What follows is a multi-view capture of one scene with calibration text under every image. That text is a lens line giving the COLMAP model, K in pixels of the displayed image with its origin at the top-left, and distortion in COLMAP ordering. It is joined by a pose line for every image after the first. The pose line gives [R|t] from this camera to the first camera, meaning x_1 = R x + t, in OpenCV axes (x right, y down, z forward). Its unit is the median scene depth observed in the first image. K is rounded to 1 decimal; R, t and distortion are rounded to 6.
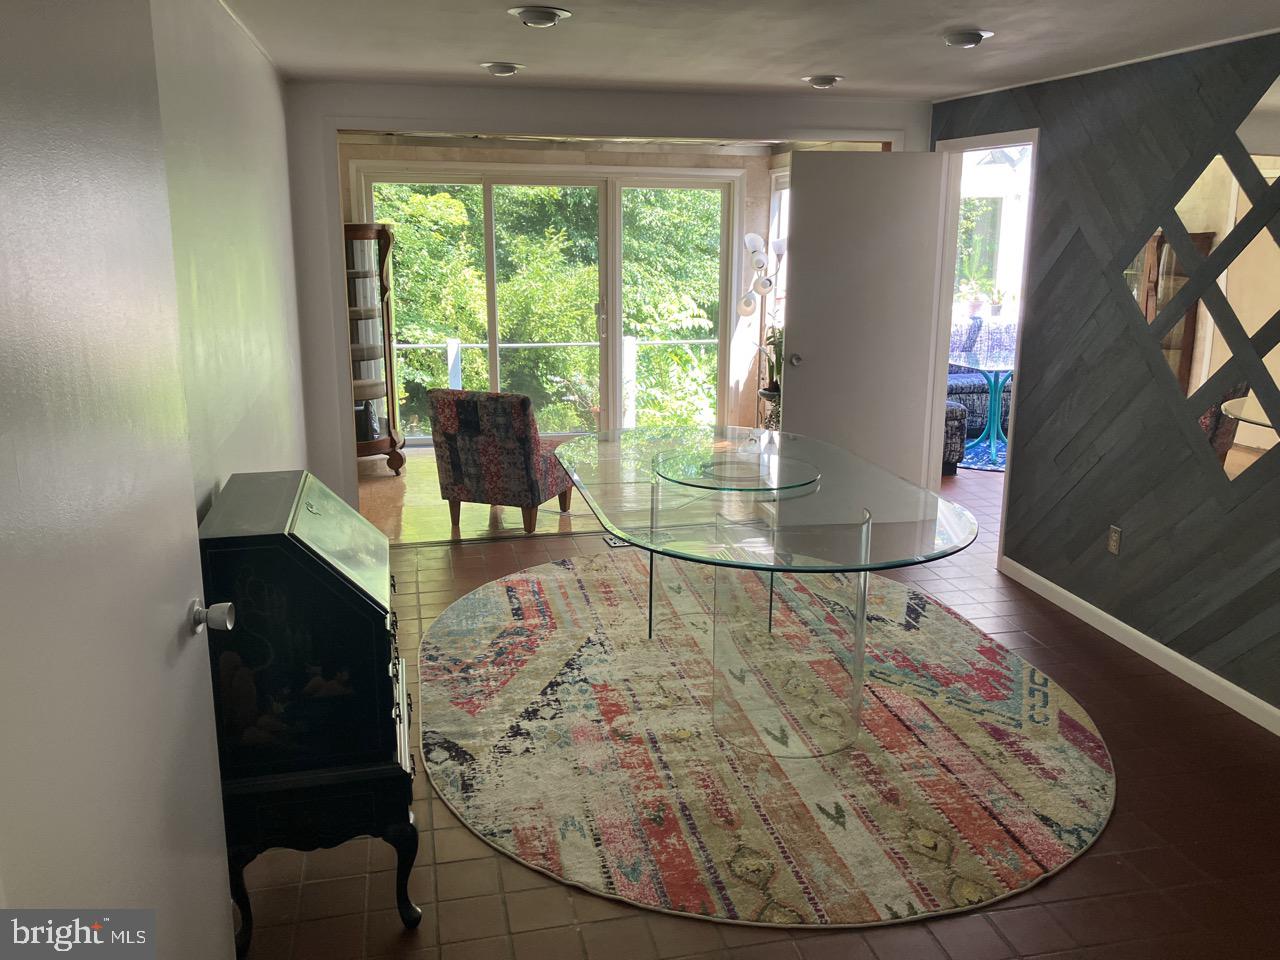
lens RADIAL K [[1055.5, 0, 640.2], [0, 1055.5, 475.6], [0, 0, 1]] dist [0.079826, -0.003688]
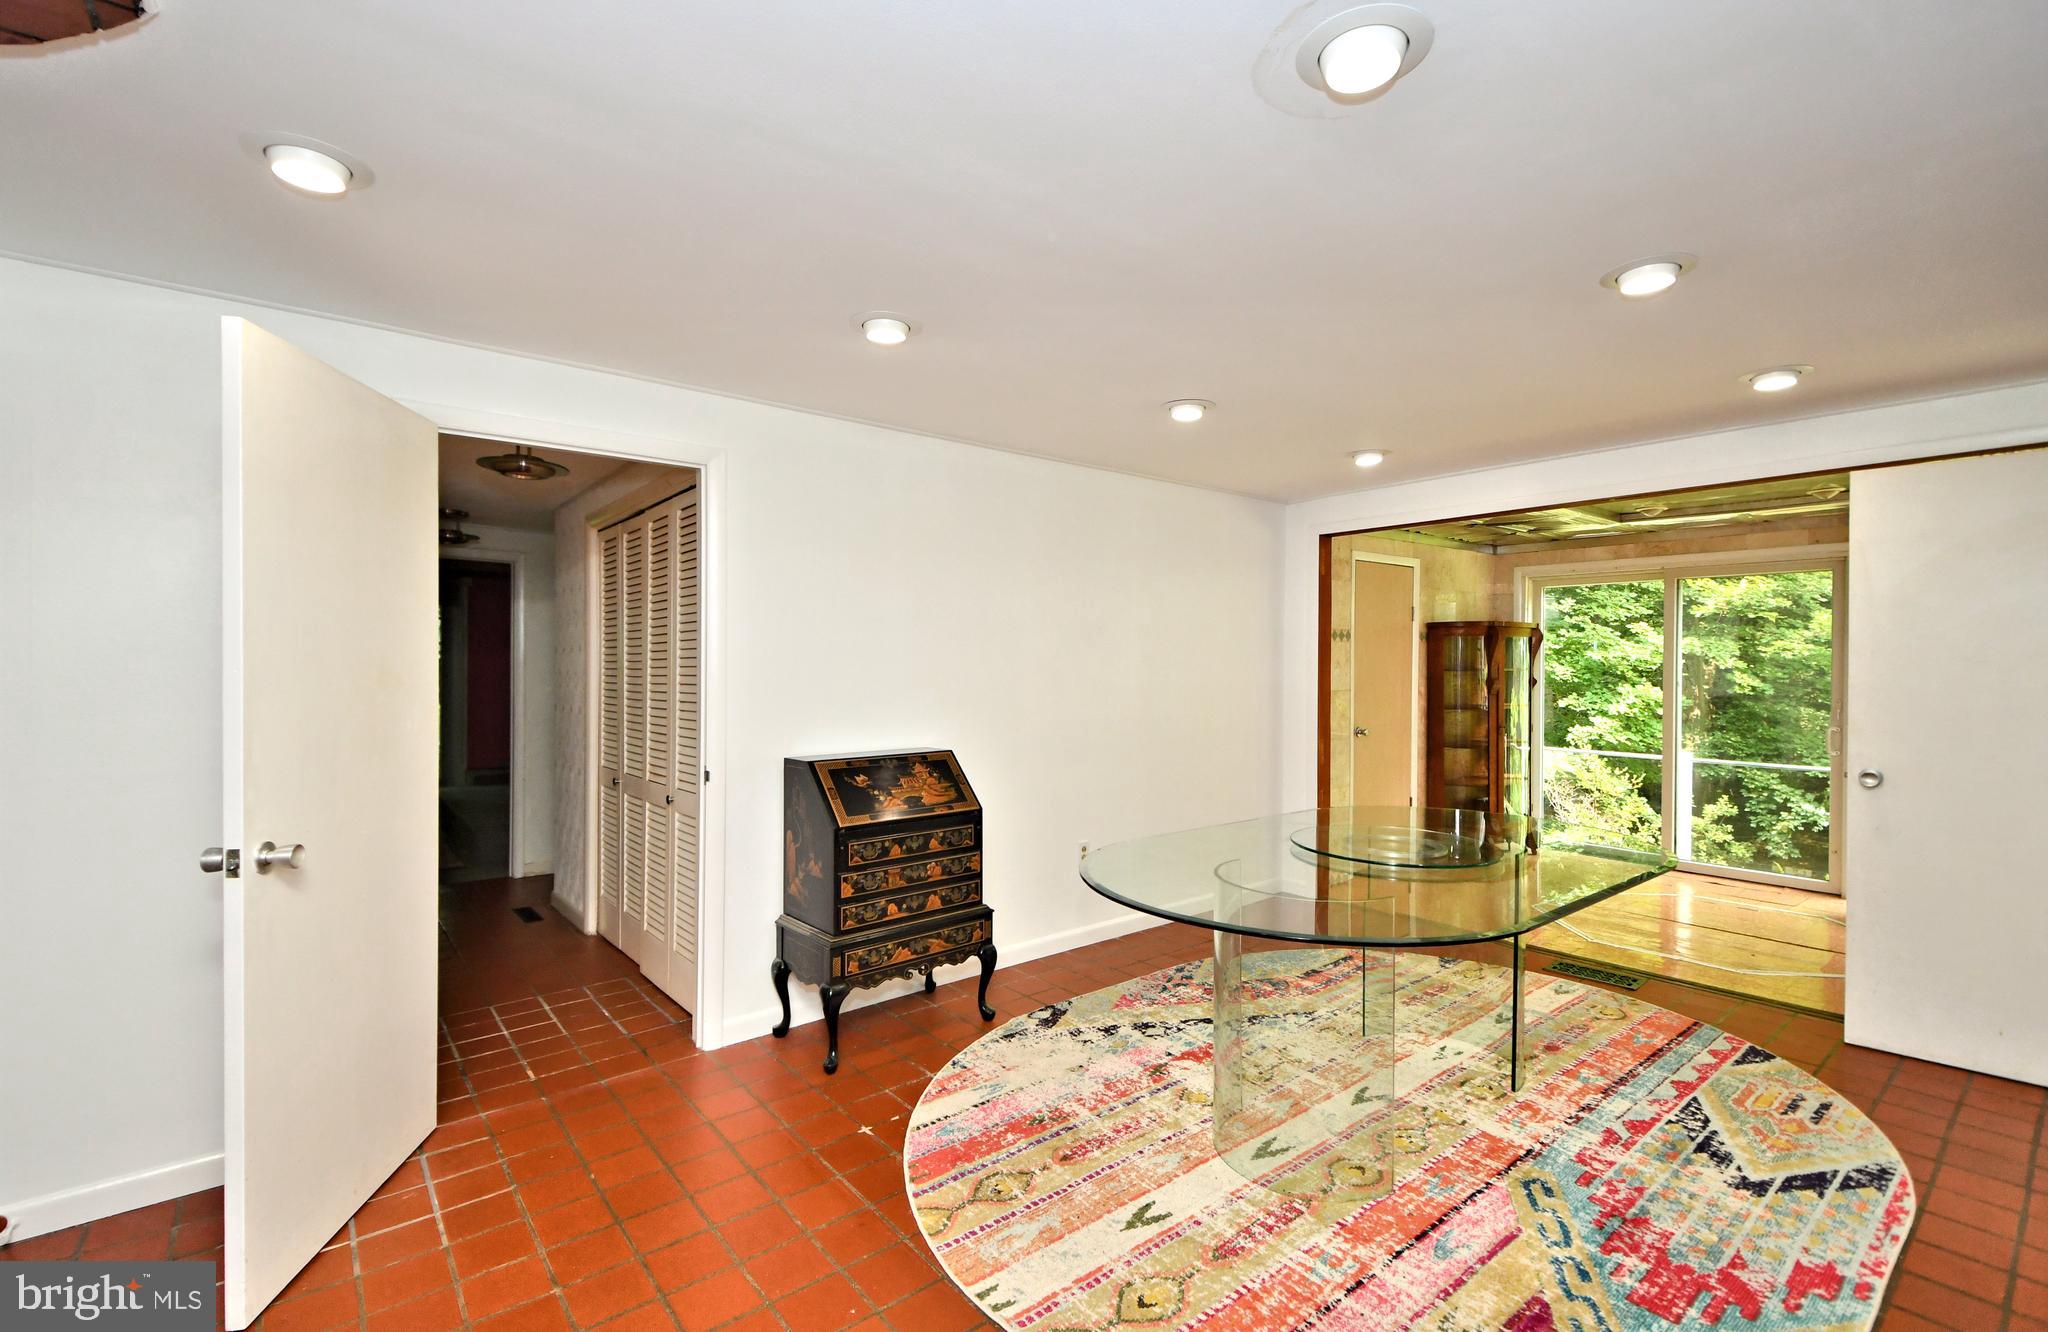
lens RADIAL K [[896.9, 0, 1019.5], [0, 896.9, 662.6], [0, 0, 1]] dist [-0.003387, -0.001388]
pose [[0.437523, -0.004806, -0.899194, 0.588389], [-0.225127, 0.967553, -0.114712, 0.011342], [0.870570, 0.252622, 0.422245, 0.419340]]
